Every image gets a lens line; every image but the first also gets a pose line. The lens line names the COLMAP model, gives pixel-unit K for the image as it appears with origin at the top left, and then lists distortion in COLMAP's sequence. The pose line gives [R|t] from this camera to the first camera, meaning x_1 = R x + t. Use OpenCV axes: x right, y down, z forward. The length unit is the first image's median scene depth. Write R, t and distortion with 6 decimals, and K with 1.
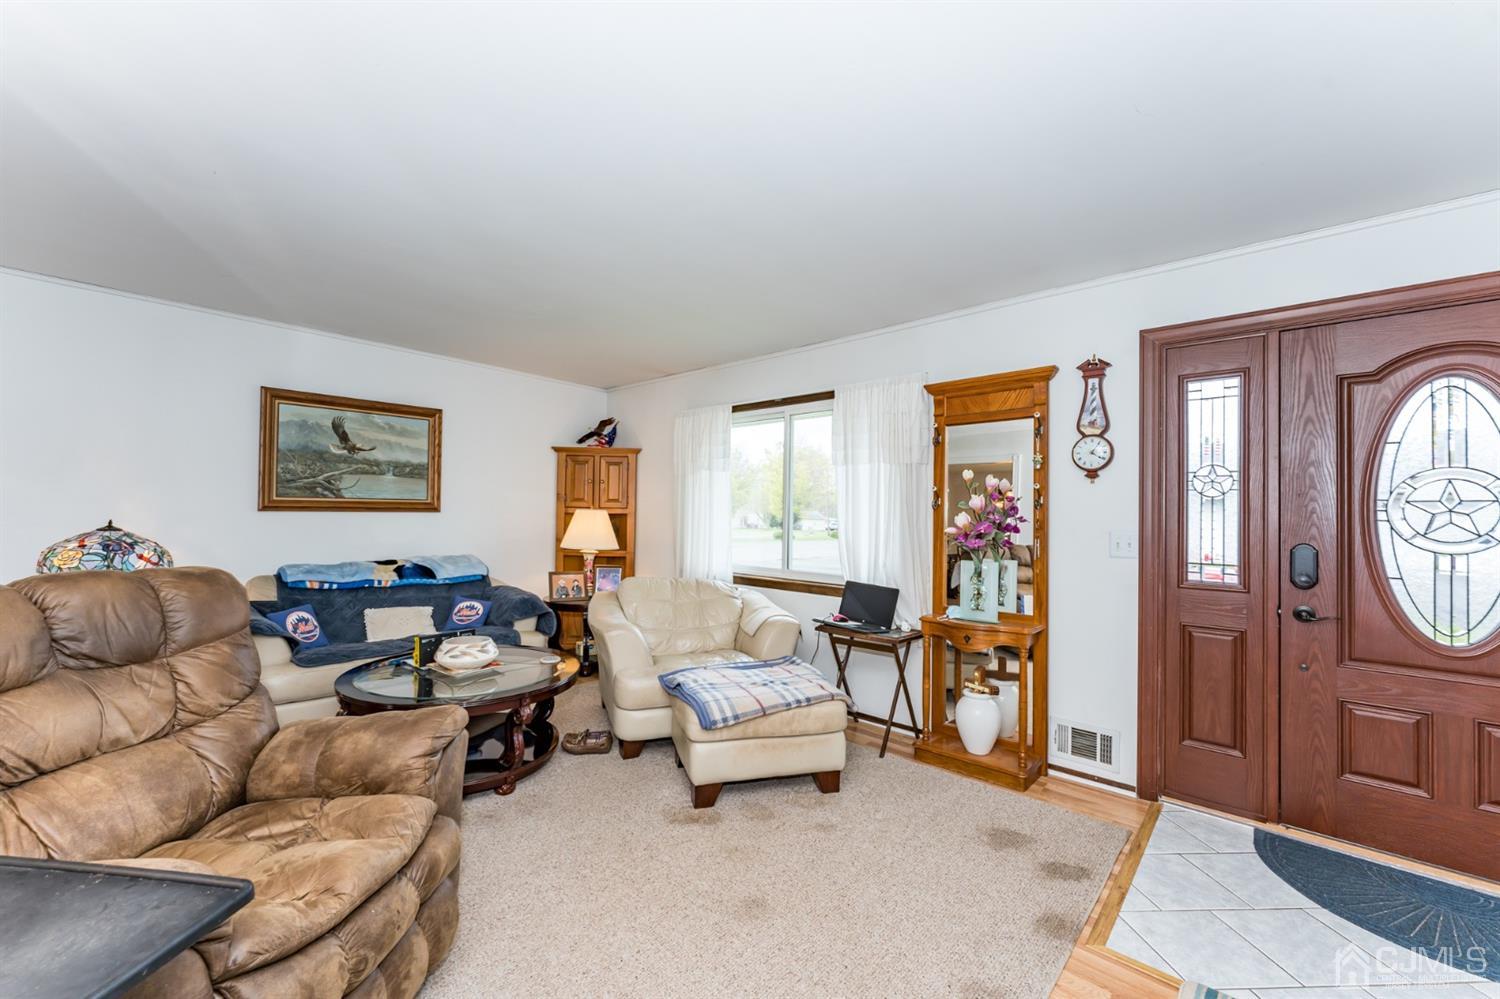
lens RADIAL K [[595.0, 0, 741.5], [0, 595.0, 502.8], [0, 0, 1]] dist [0.001420, 0.000323]
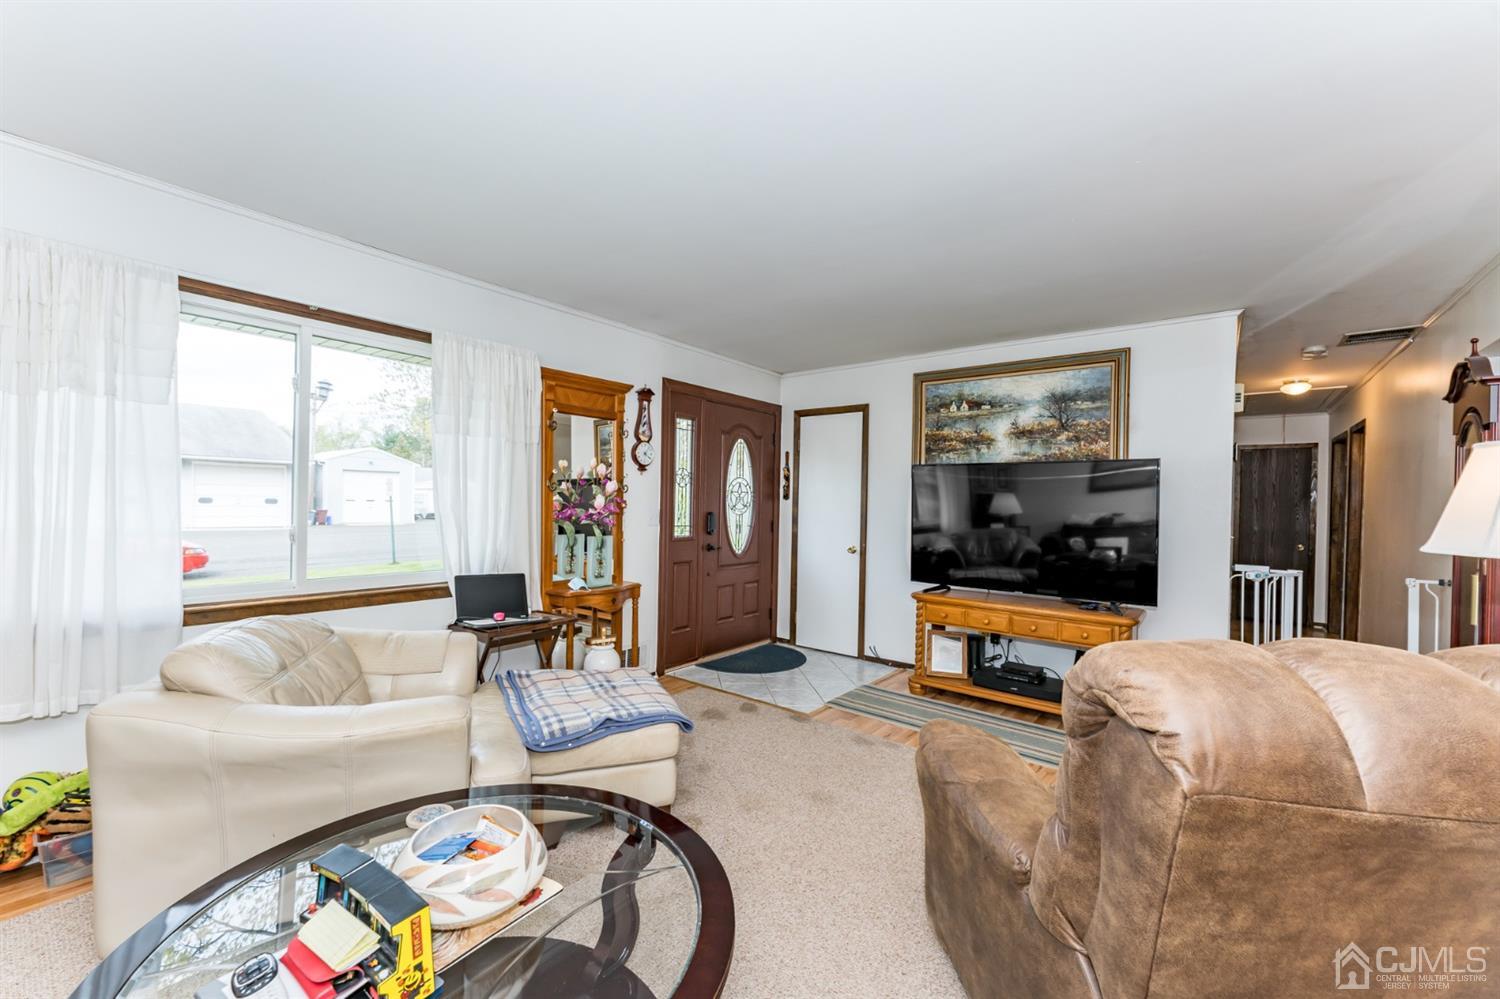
lens RADIAL K [[595.0, 0, 741.5], [0, 595.0, 502.8], [0, 0, 1]] dist [0.001420, 0.000323]
pose [[-0.065414, -0.019953, 0.997659, -0.624339], [-0.040774, 0.999018, 0.017307, 0.000249], [-0.997025, -0.039547, -0.066163, 0.625413]]
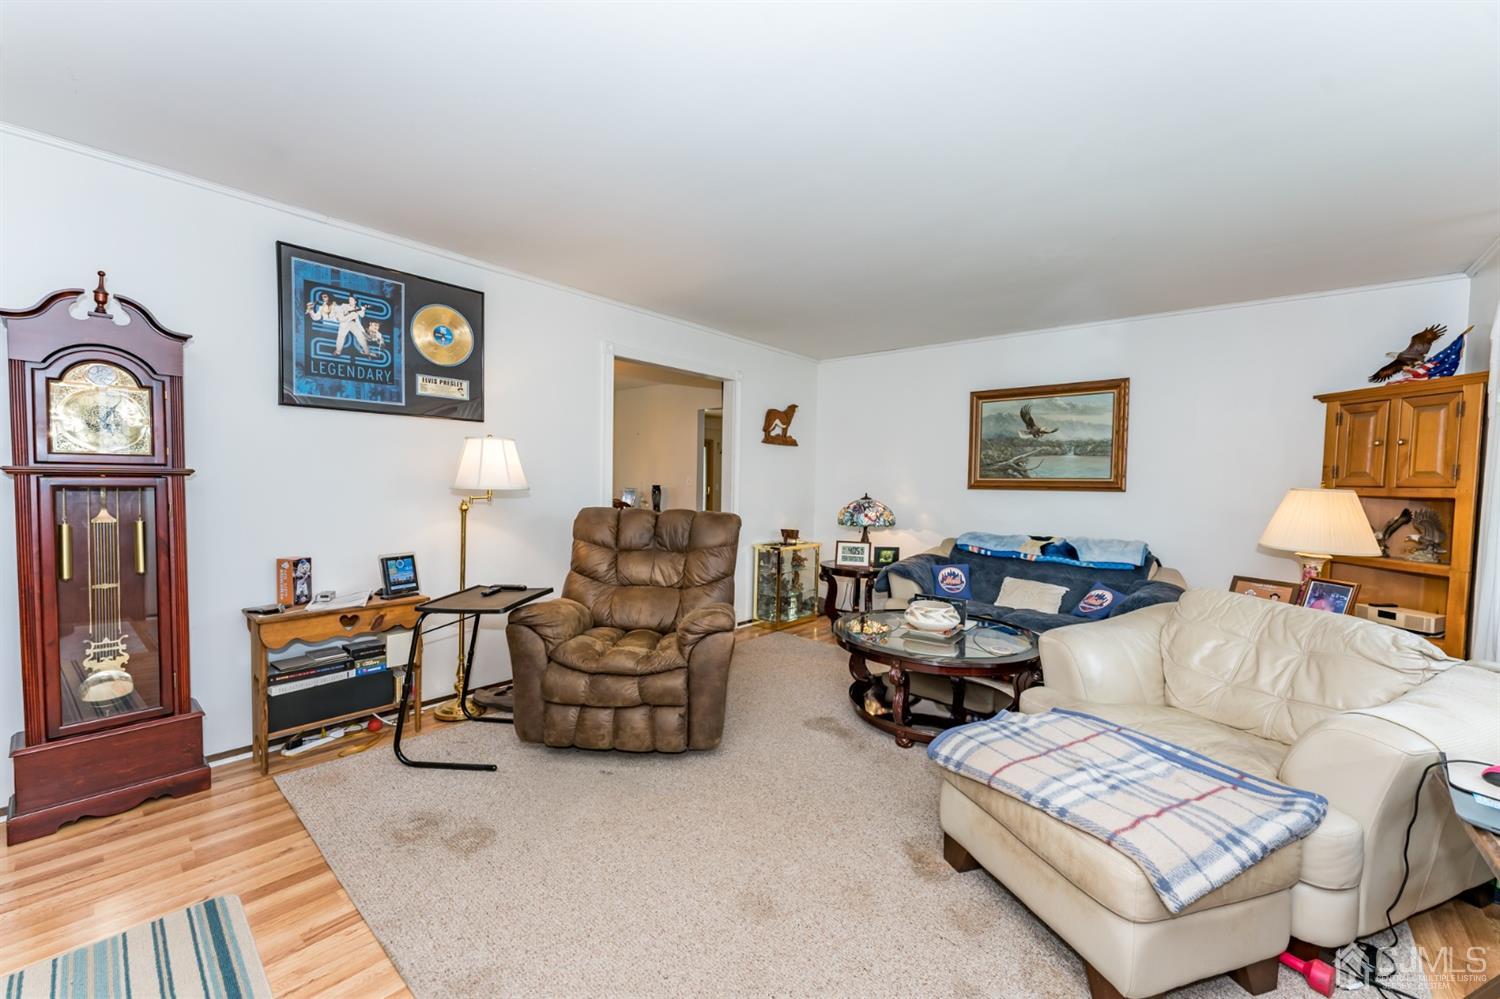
lens RADIAL K [[595.0, 0, 741.5], [0, 595.0, 502.8], [0, 0, 1]] dist [0.001420, 0.000323]
pose [[0.022417, 0.020314, -0.999542, 0.450270], [-0.000512, 0.999794, 0.020308, 0.016716], [0.999749, 0.000056, 0.022423, 0.460813]]
